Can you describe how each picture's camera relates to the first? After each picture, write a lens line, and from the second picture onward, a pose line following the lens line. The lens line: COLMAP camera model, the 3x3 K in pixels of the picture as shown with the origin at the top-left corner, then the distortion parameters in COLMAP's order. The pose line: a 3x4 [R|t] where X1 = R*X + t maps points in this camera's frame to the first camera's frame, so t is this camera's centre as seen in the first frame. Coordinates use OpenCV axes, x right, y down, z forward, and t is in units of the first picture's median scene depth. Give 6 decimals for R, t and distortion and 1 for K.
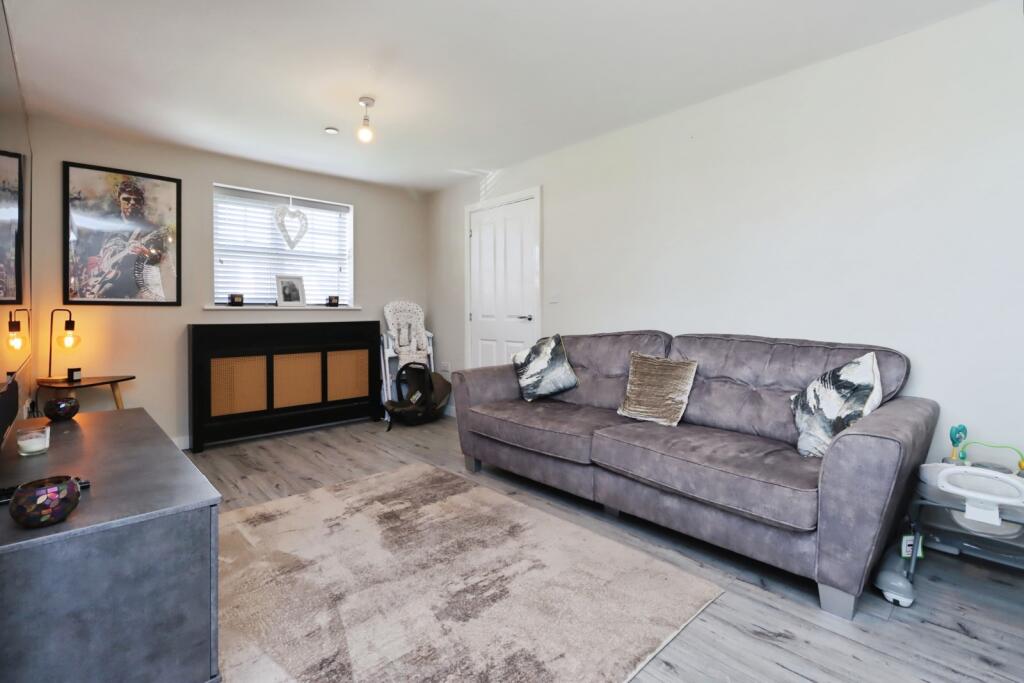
lens RADIAL K [[477.7, 0, 514.4], [0, 477.7, 311.6], [0, 0, 1]] dist [-0.001928, 0.000206]
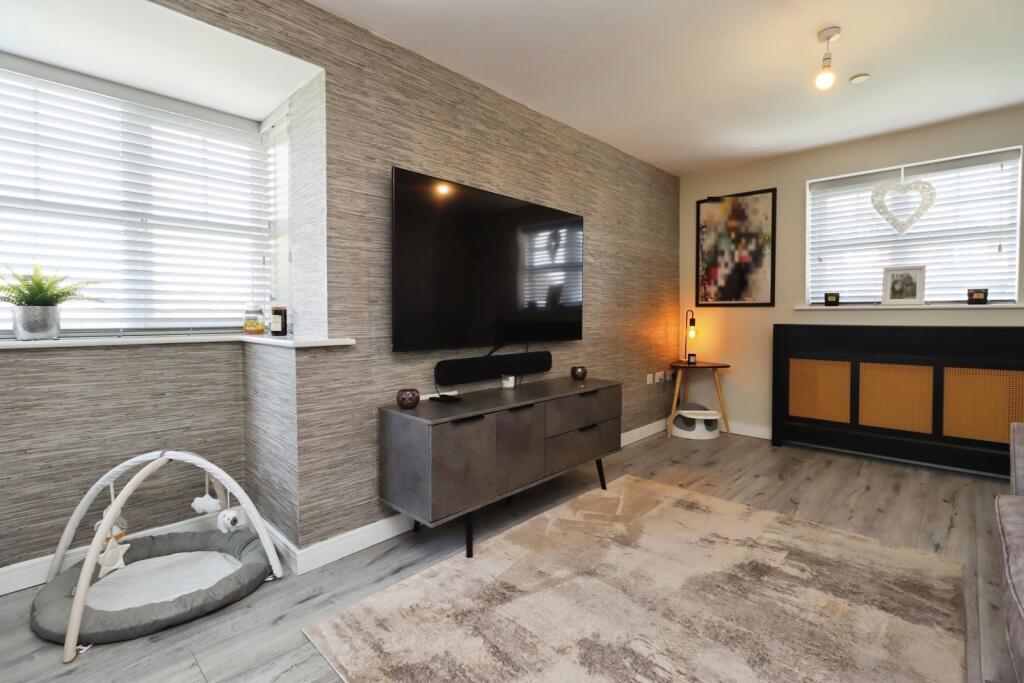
lens RADIAL K [[477.7, 0, 522.2], [0, 477.7, 318.5], [0, 0, 1]] dist [-0.001928, 0.000206]
pose [[0.053359, 0.012912, -0.998492, 0.439180], [0.002600, 0.999911, 0.013070, -0.000233], [0.998572, -0.003293, 0.053320, 0.487168]]
